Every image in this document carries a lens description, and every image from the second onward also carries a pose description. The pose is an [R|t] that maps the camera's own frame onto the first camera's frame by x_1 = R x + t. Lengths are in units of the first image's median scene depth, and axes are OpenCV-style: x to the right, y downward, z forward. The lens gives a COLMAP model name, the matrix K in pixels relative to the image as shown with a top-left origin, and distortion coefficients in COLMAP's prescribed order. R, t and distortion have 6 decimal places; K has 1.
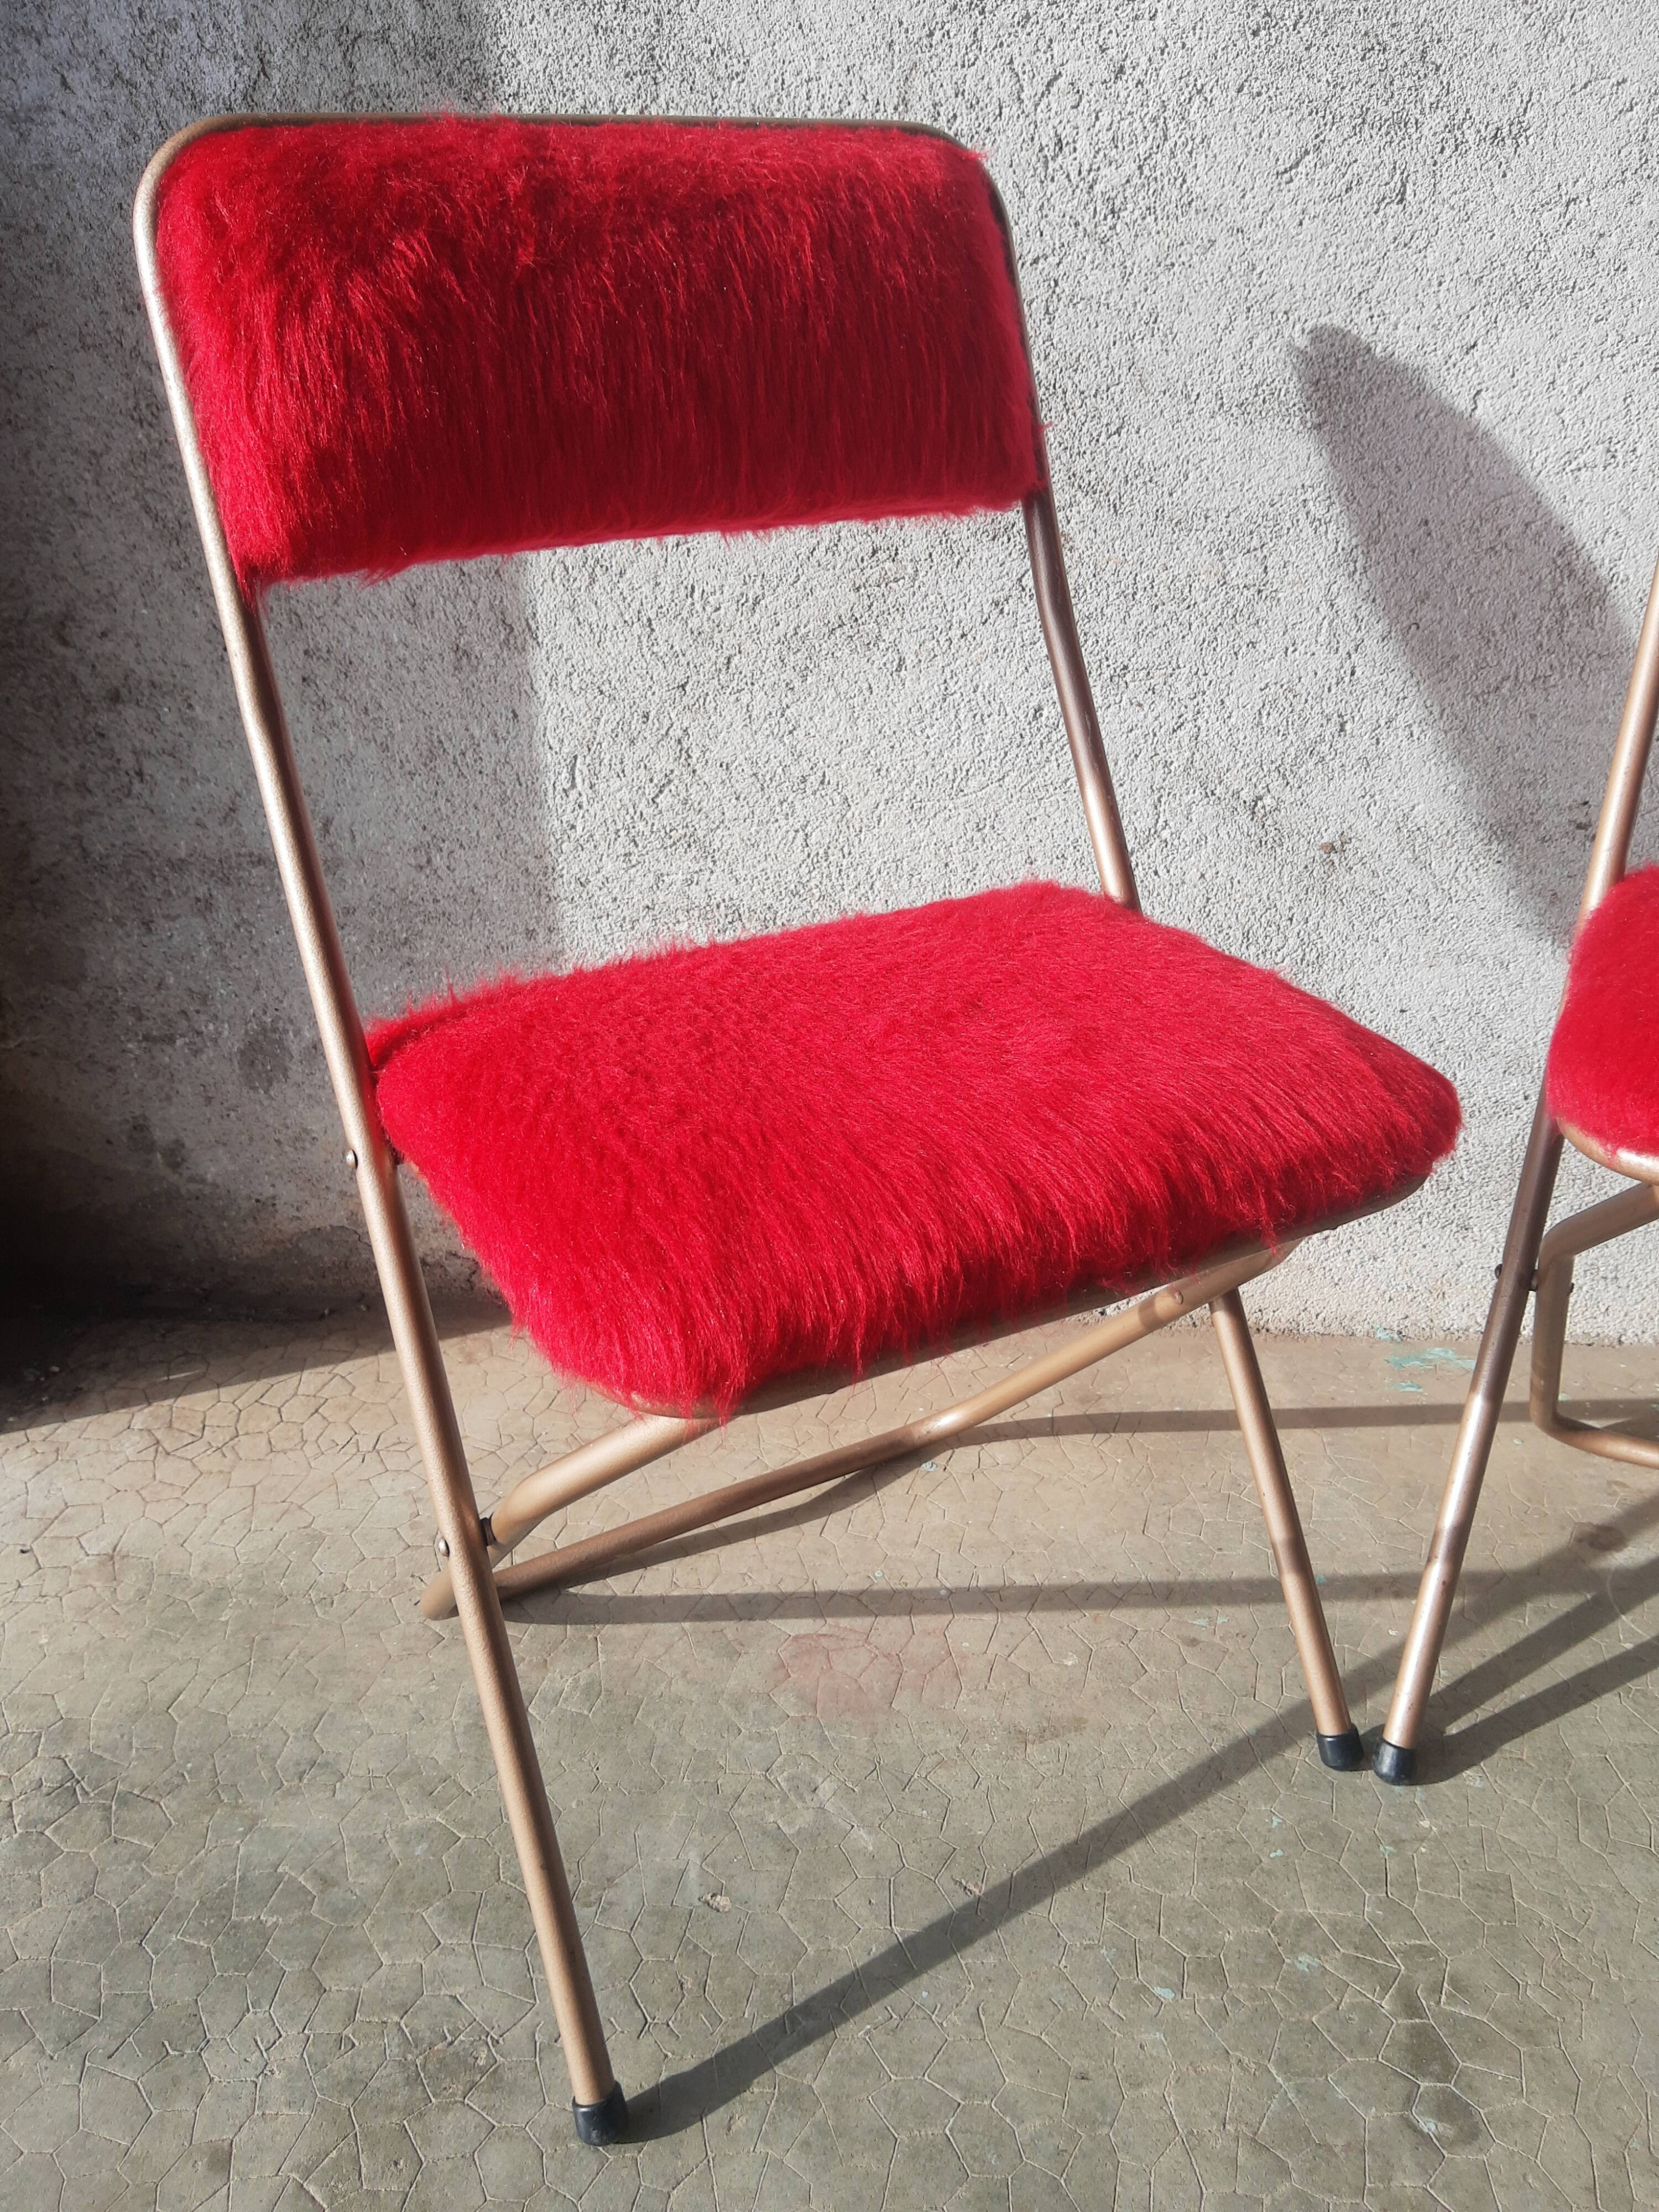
lens RADIAL K [[1781.6, 0, 853.4], [0, 1781.6, 1095.8], [0, 0, 1]] dist [-0.009187, 0.007603]
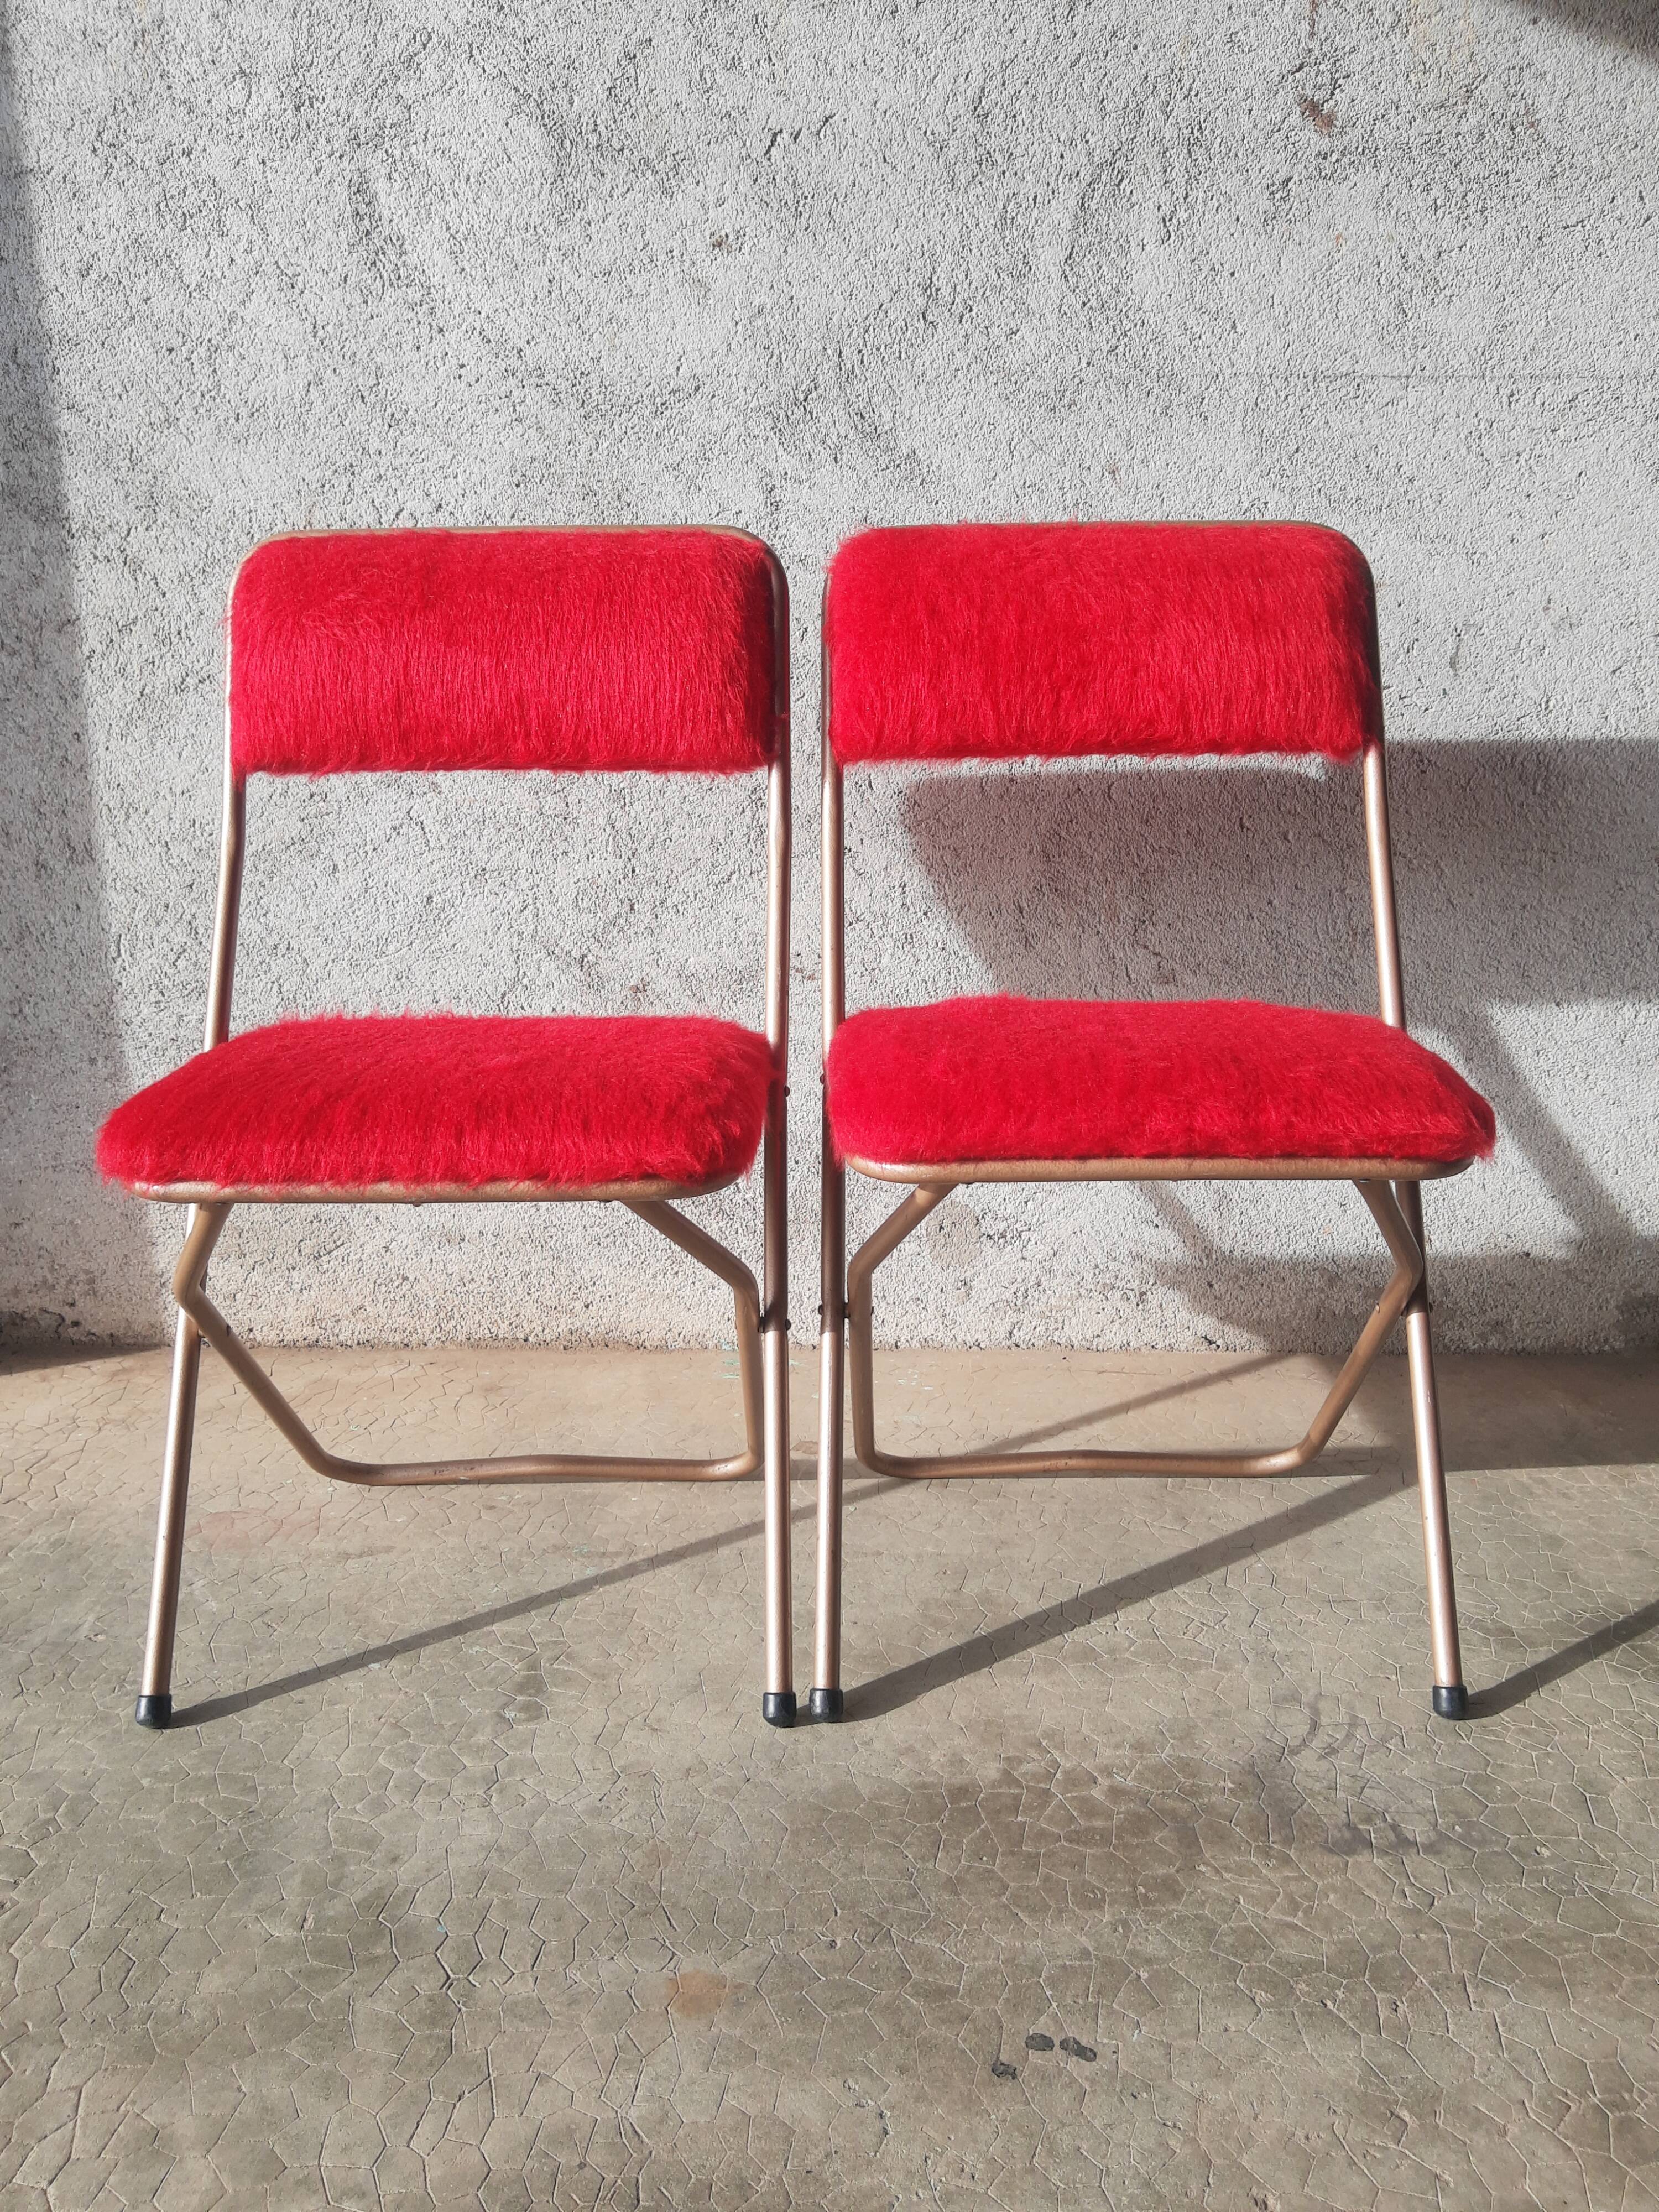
lens RADIAL K [[1780.3, 0, 856.8], [0, 1780.3, 1100.5], [0, 0, 1]] dist [-0.007948, 0.009249]
pose [[0.998415, -0.014796, 0.054310, 0.418950], [0.024856, 0.981559, -0.189539, 0.268048], [-0.050504, 0.190588, 0.980370, -0.497961]]
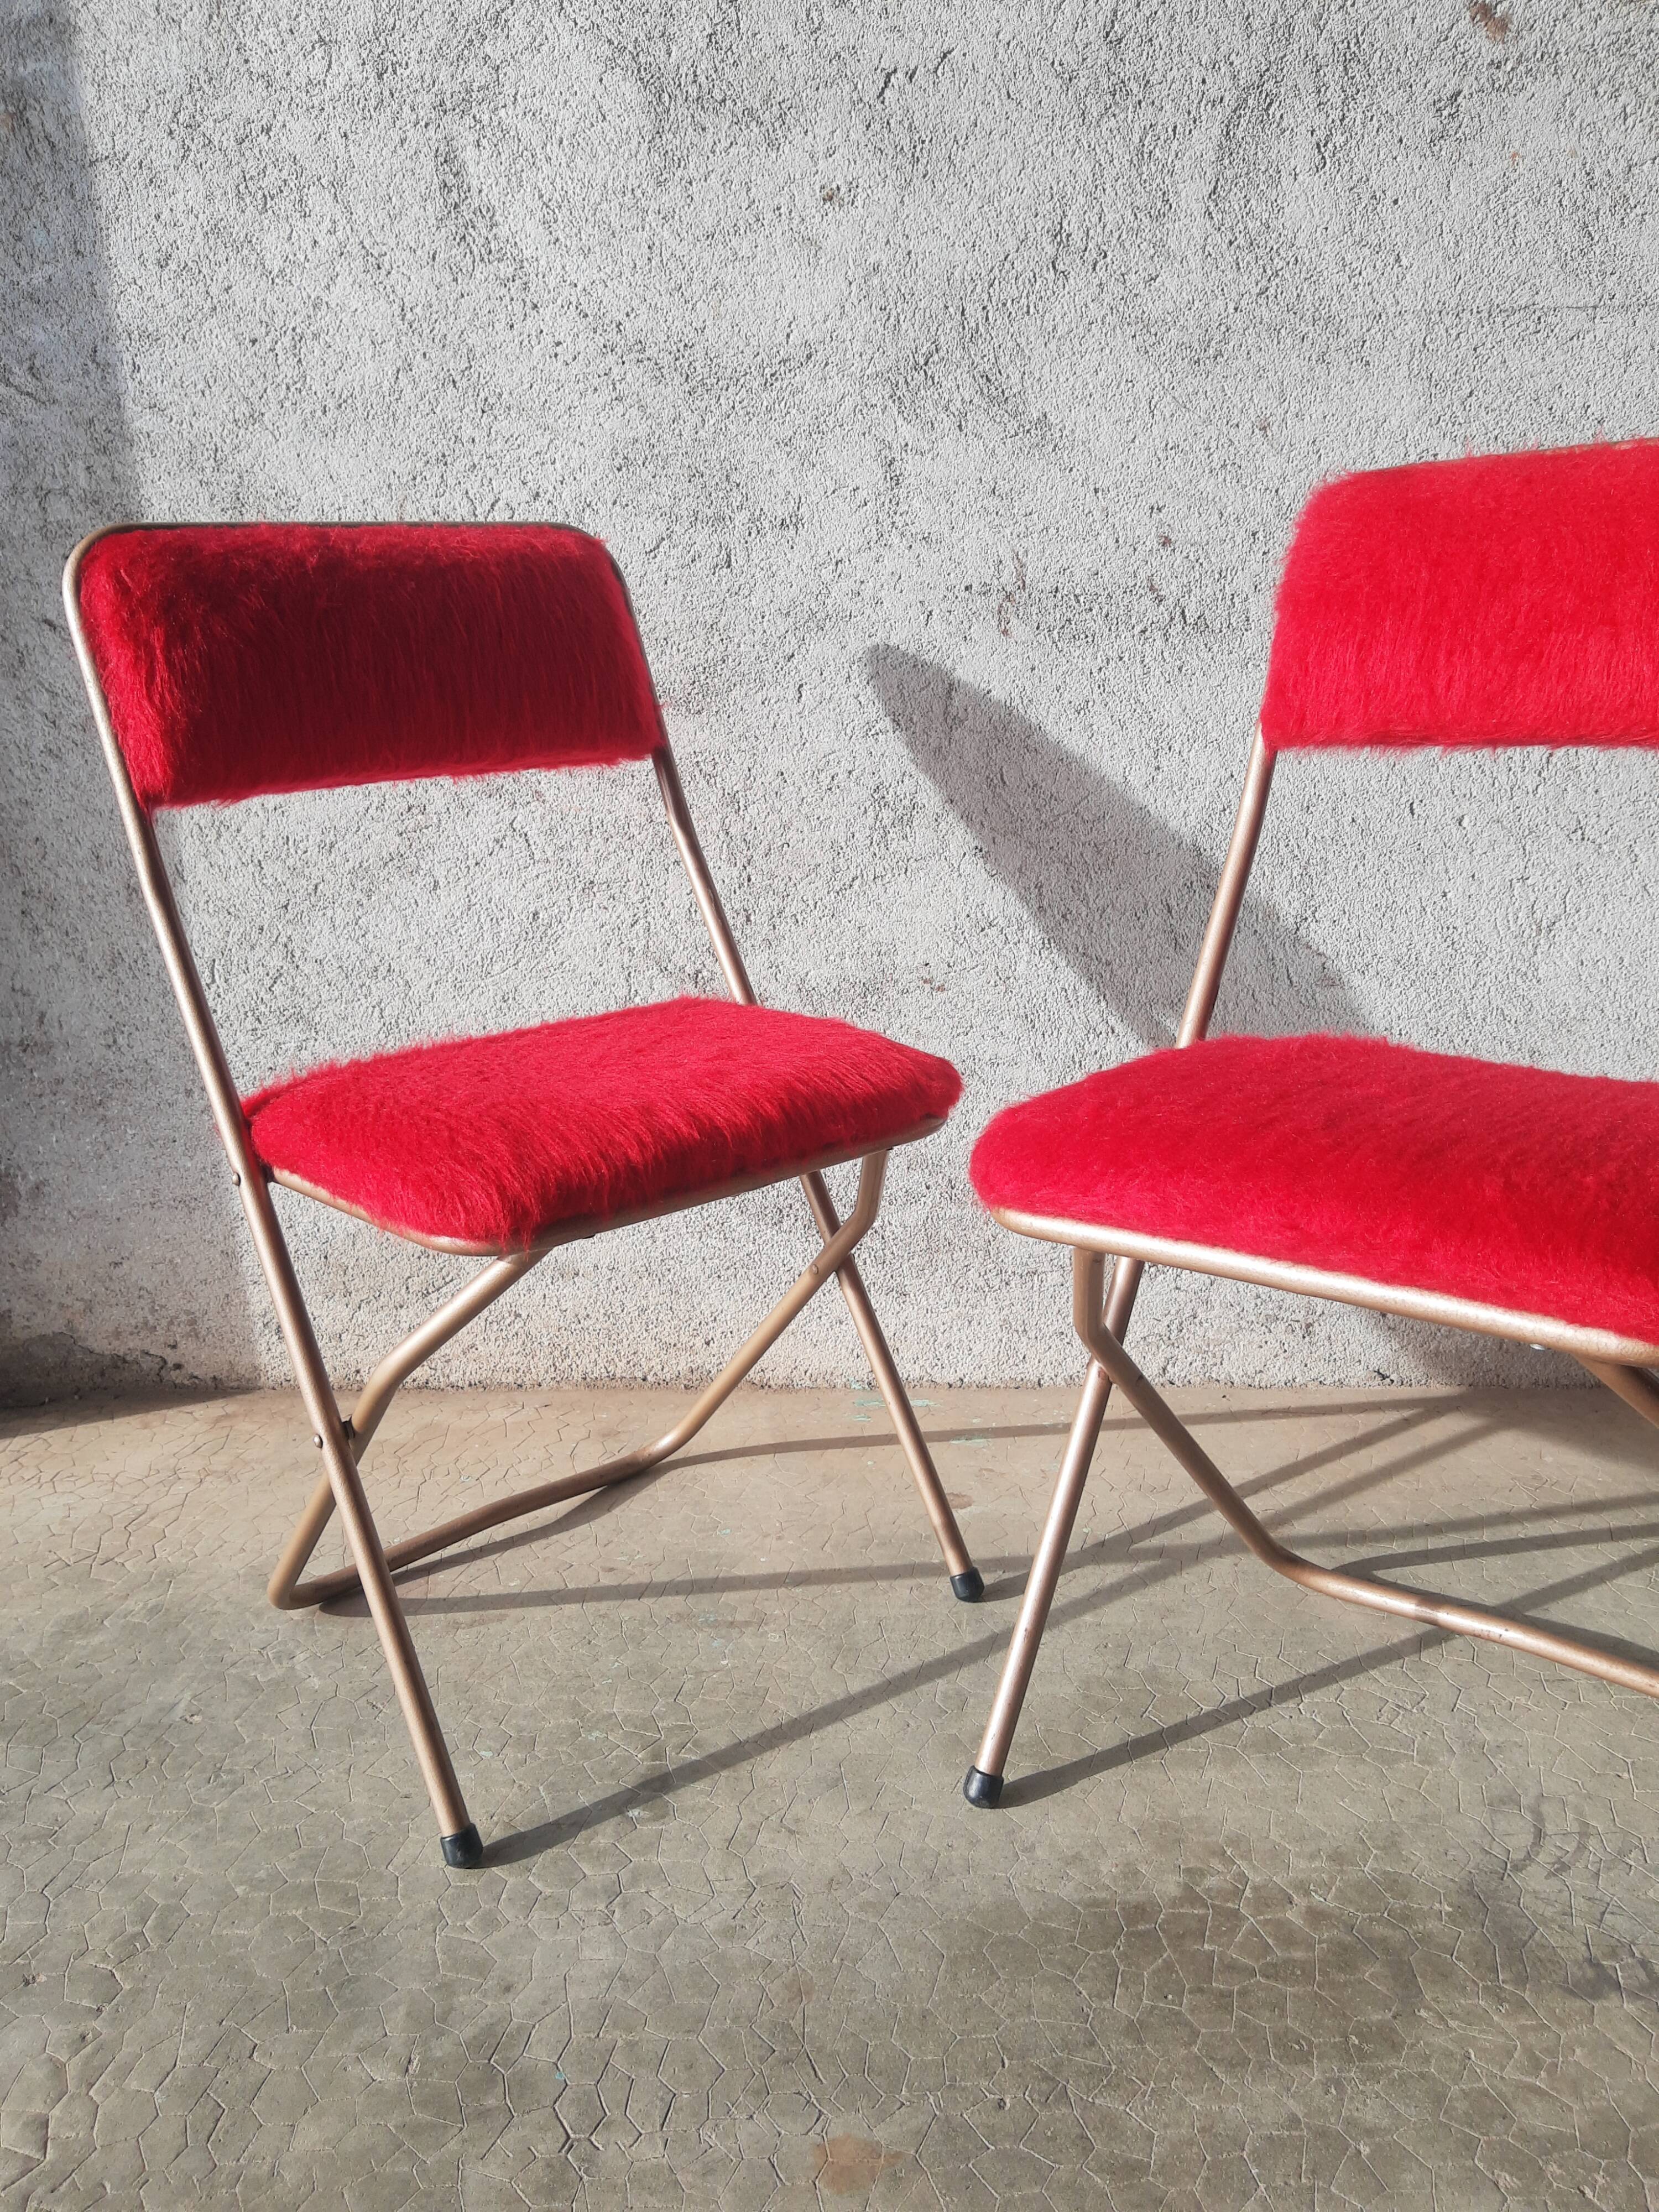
lens RADIAL K [[1783.2, 0, 857.1], [0, 1783.2, 1097.9], [0, 0, 1]] dist [-0.007664, 0.004806]
pose [[0.999425, -0.032452, -0.009820, 0.406838], [0.029976, 0.981064, -0.191350, 0.224640], [0.015843, 0.190946, 0.981473, -0.385363]]
